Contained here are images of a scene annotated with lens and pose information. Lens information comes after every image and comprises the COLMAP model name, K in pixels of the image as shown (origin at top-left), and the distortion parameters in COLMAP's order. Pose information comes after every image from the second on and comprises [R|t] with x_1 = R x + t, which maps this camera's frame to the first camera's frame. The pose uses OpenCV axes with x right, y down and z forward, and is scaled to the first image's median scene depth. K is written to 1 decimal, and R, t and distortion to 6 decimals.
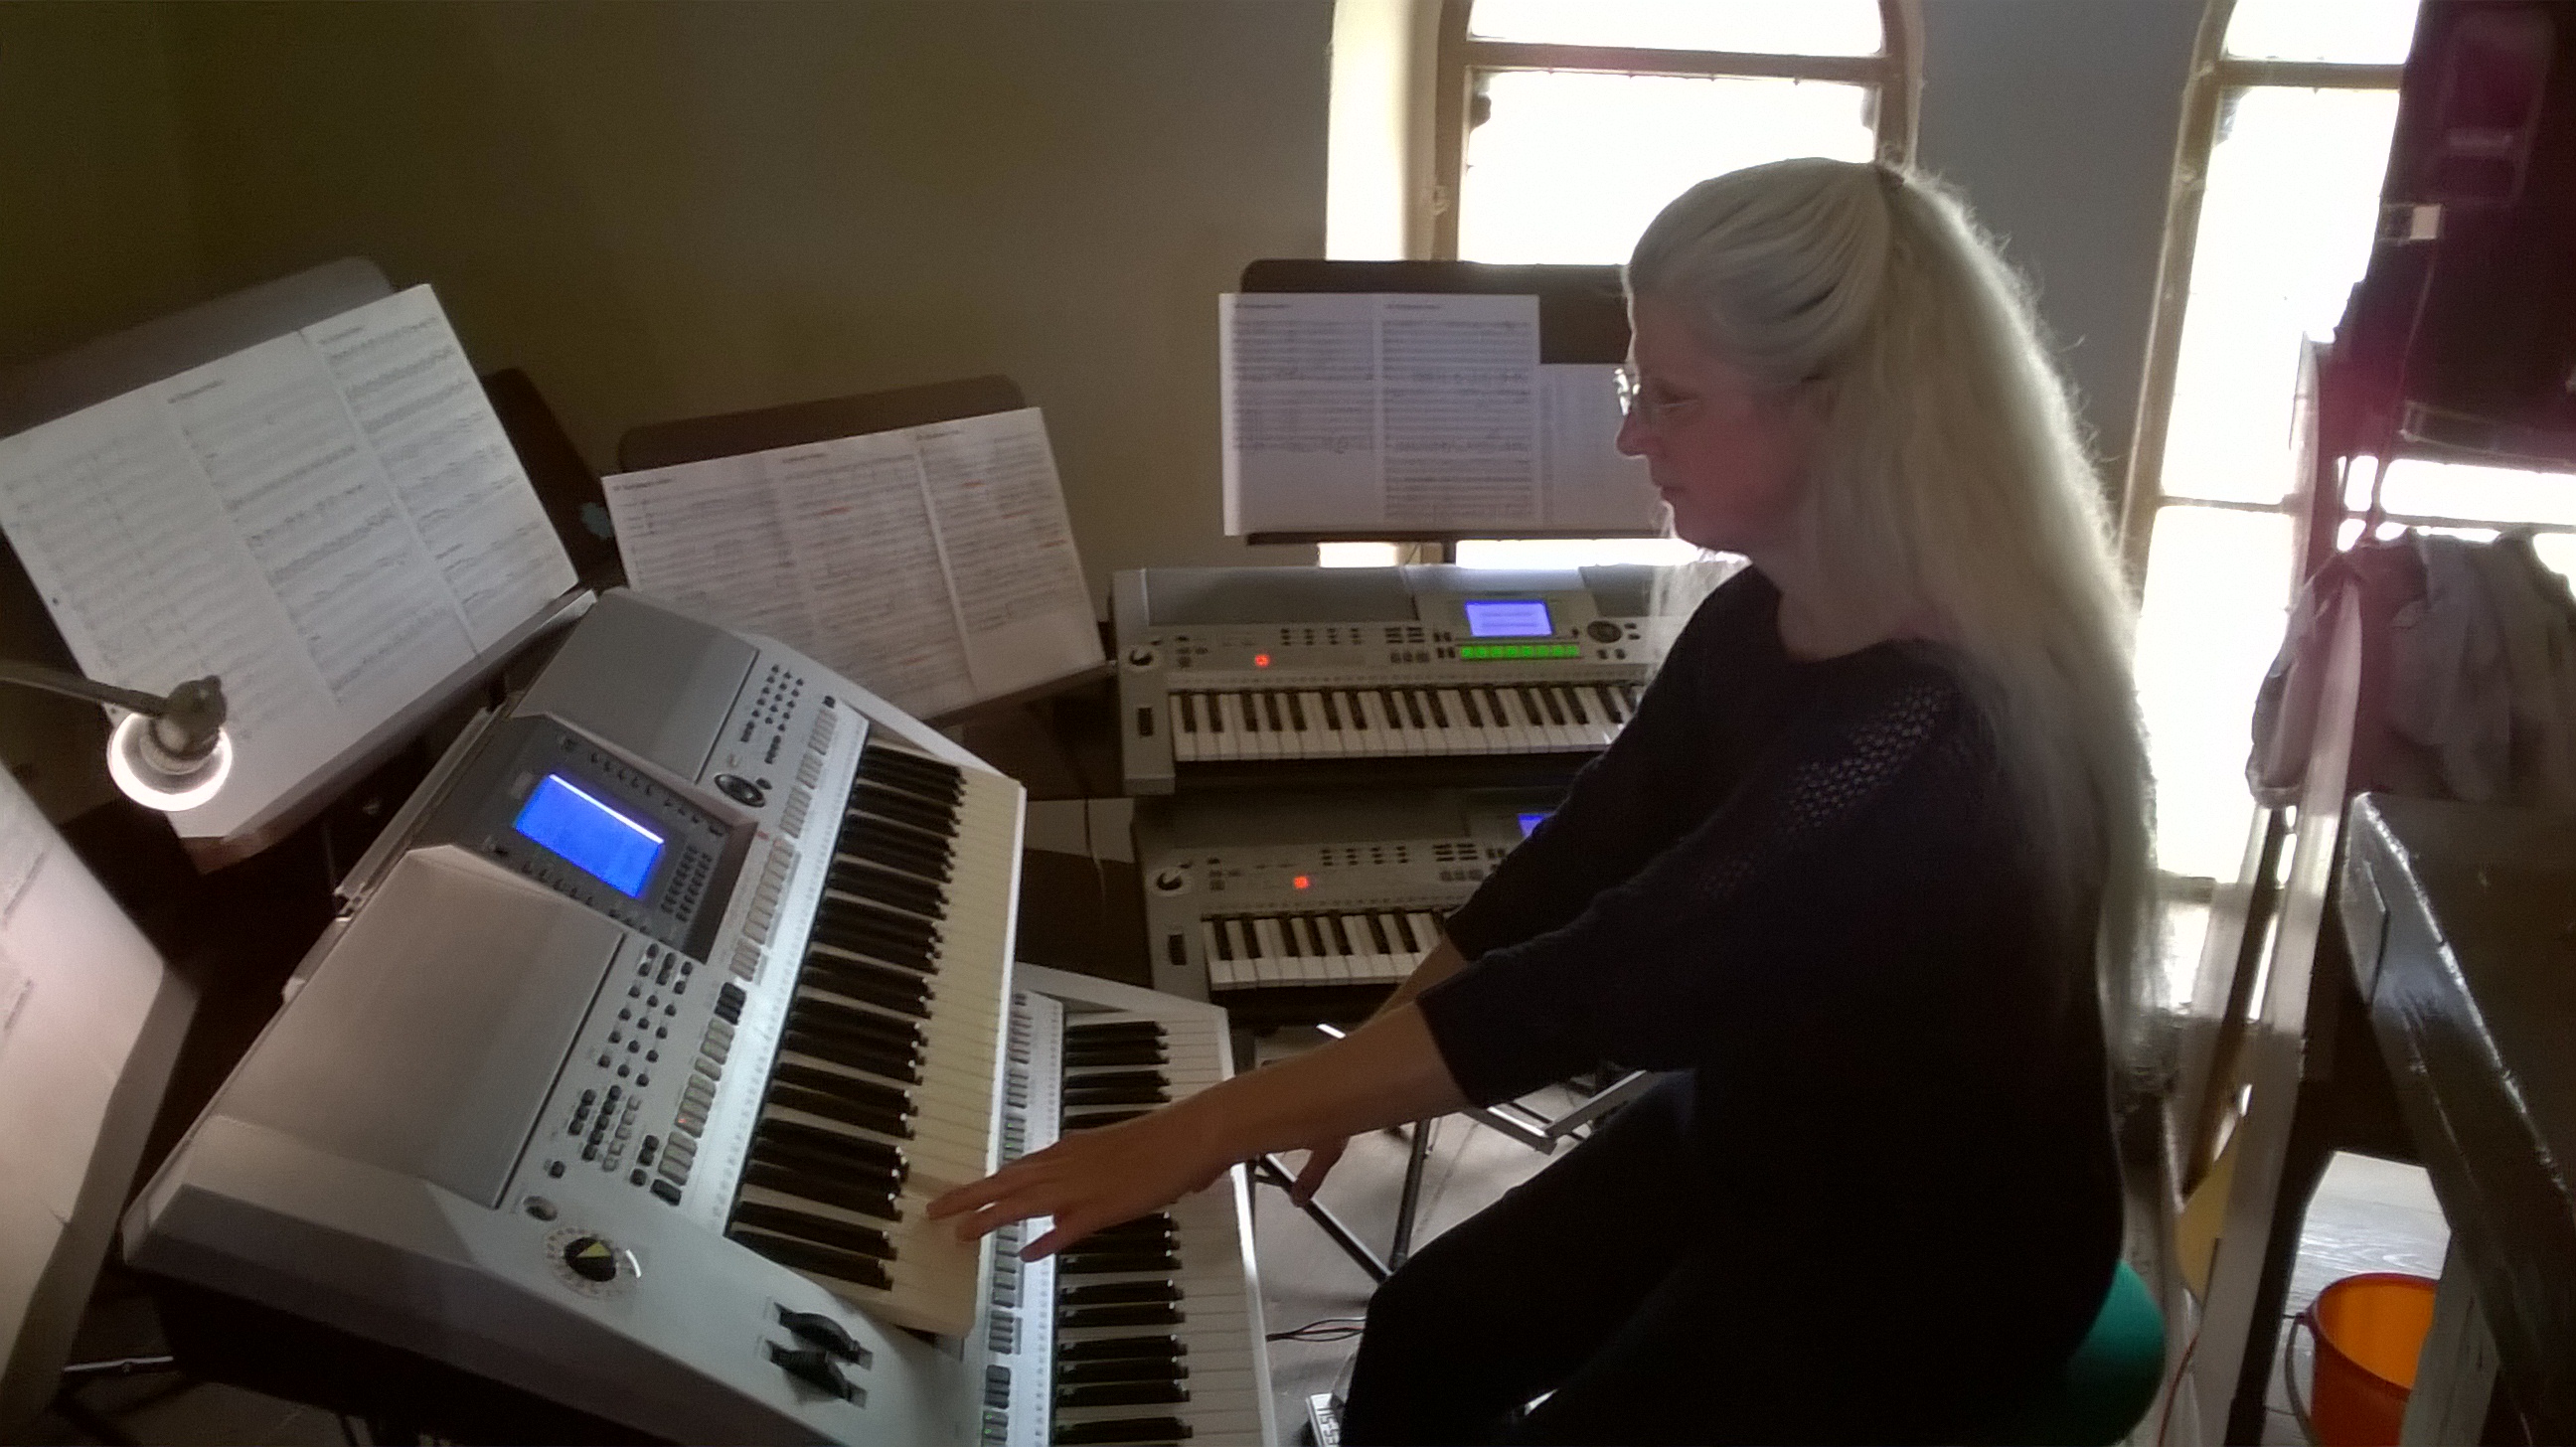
lens RADIAL K [[2138.2, 0, 1276.1], [0, 2138.2, 725.4], [0, 0, 1]] dist [-0.028579, -0.007298]
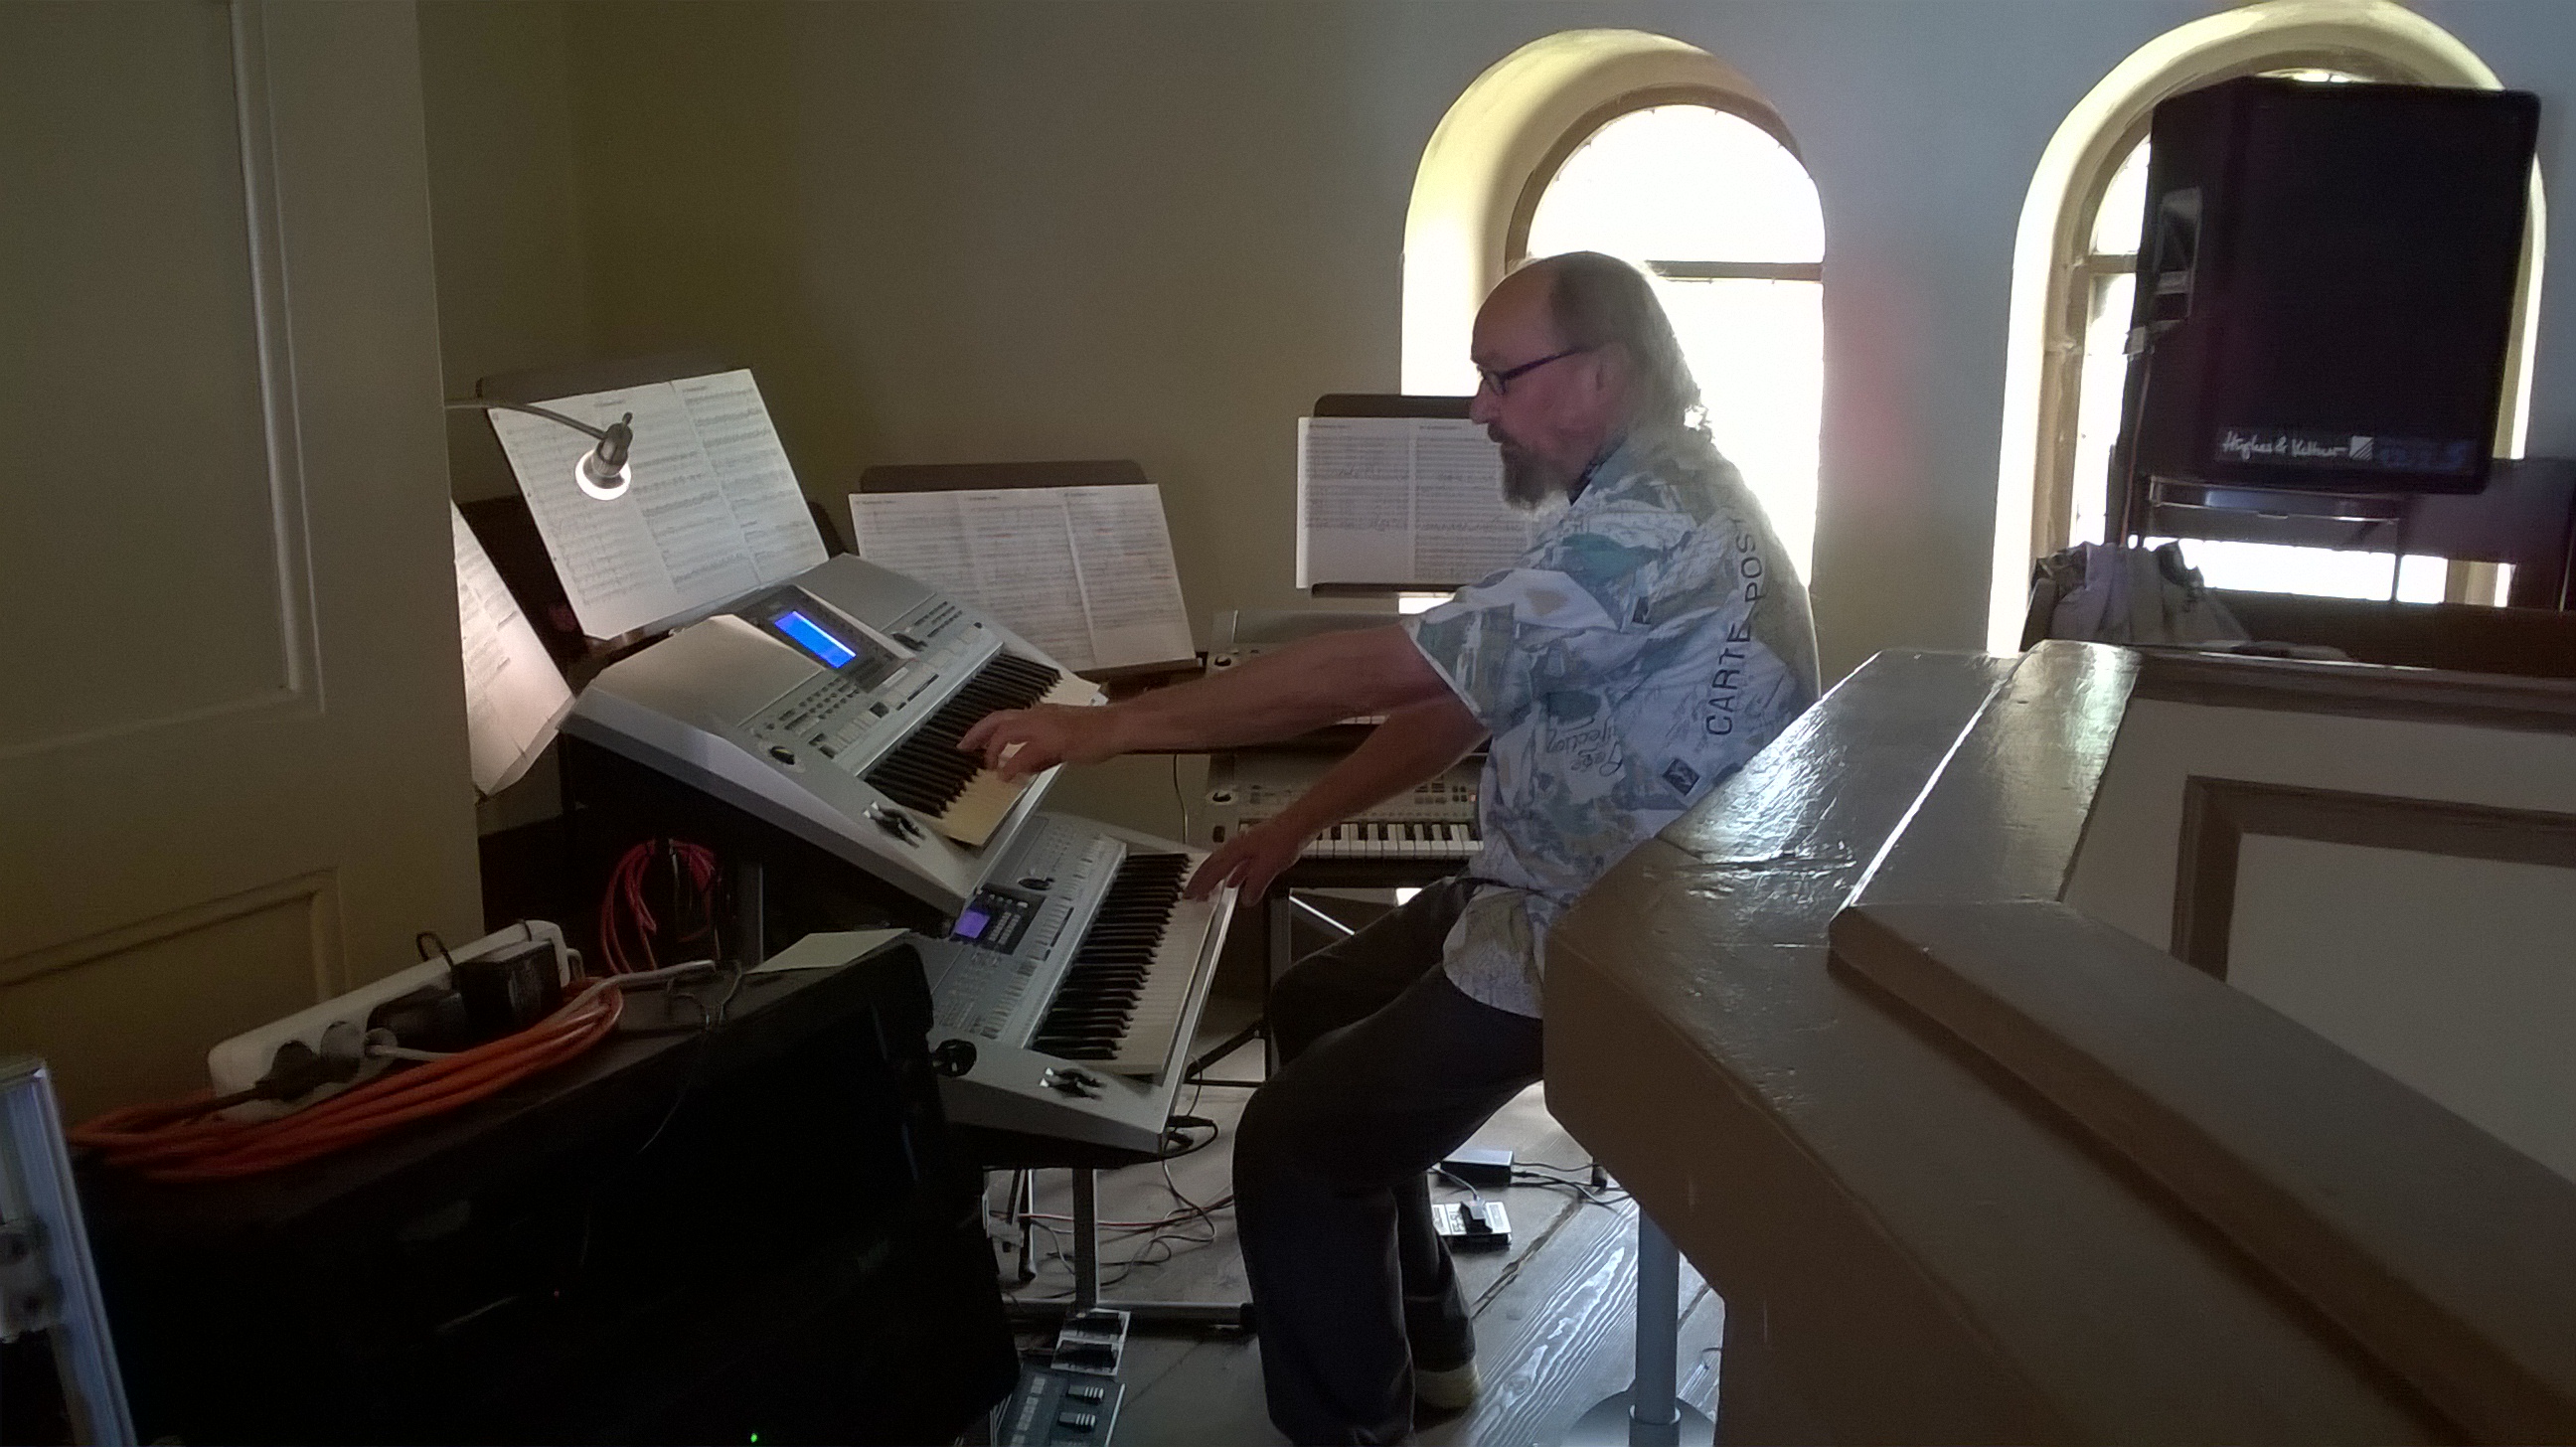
lens RADIAL K [[2138.2, 0, 1276.3], [0, 2138.2, 713.2], [0, 0, 1]] dist [-0.028579, -0.007298]
pose [[0.990073, 0.016445, -0.139589, 0.180202], [-0.036456, 0.989190, -0.142034, 0.214450], [0.135745, 0.145713, 0.979970, -0.389202]]
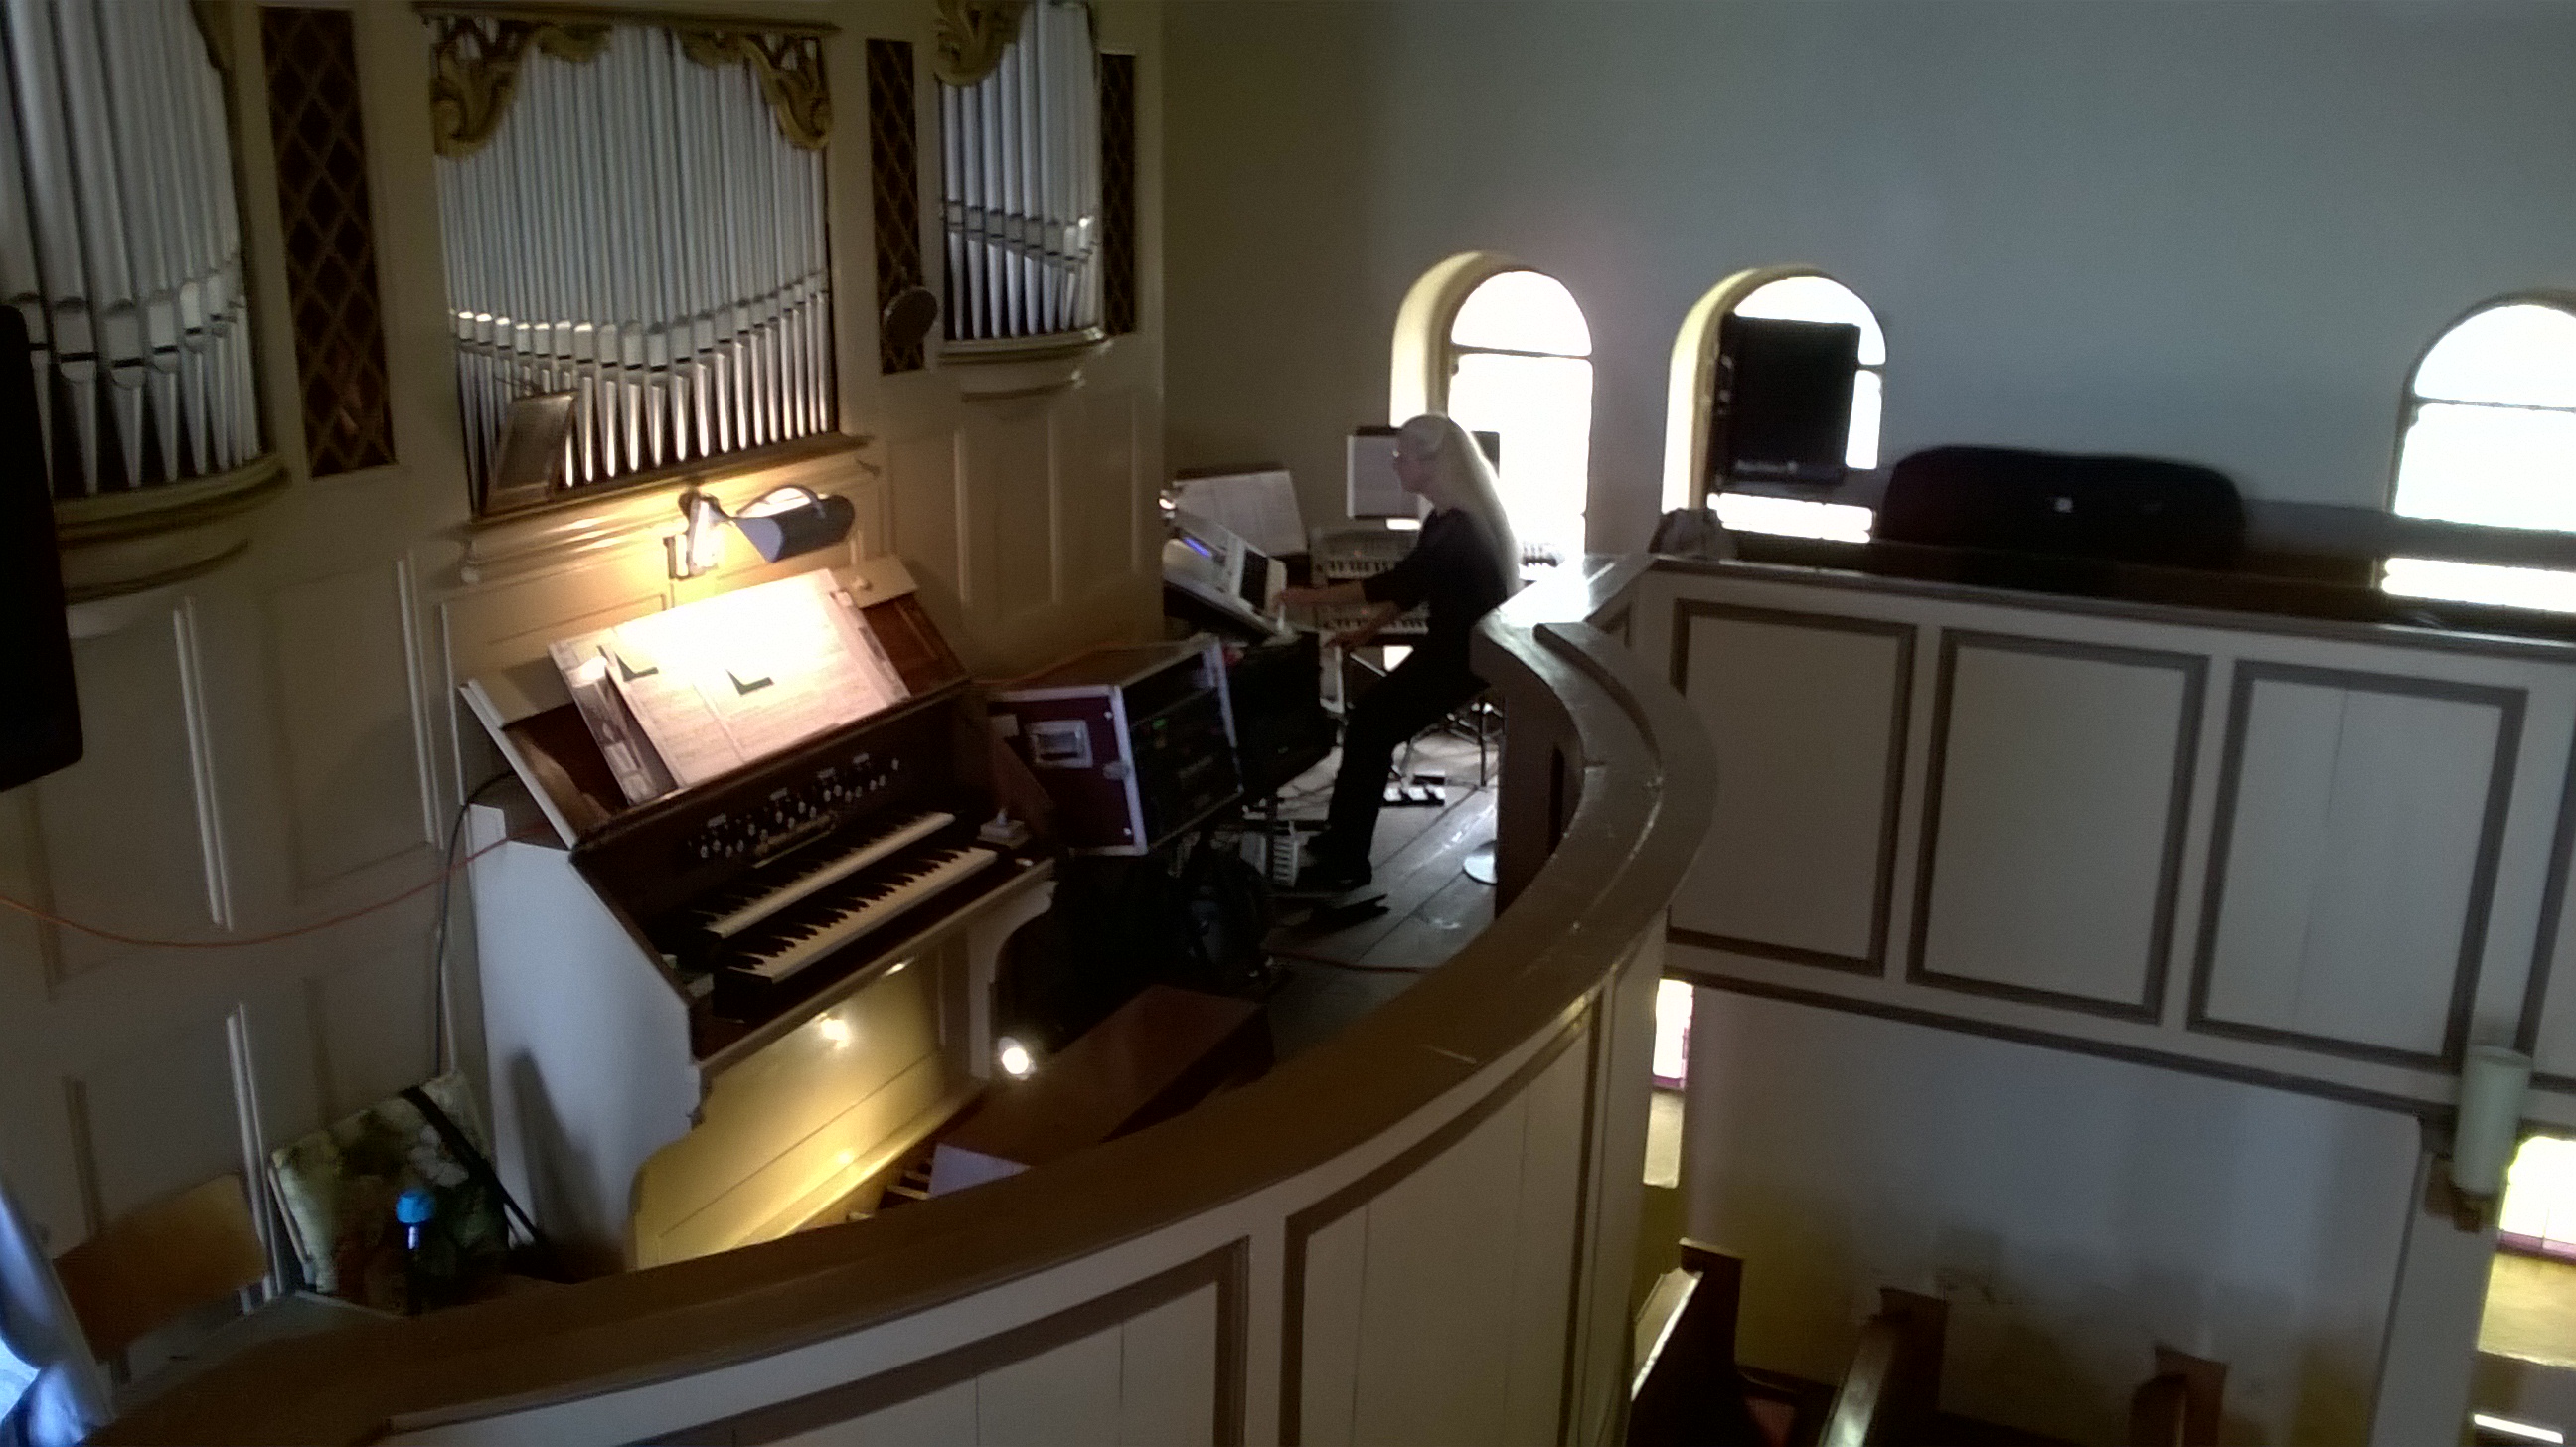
lens RADIAL K [[2138.2, 0, 1297.6], [0, 2138.2, 727.8], [0, 0, 1]] dist [-0.028579, -0.007298]
pose [[0.996886, 0.023913, -0.075141, 0.159852], [-0.029059, 0.997251, -0.068166, 0.476631], [0.073304, 0.070137, 0.994840, -2.270251]]
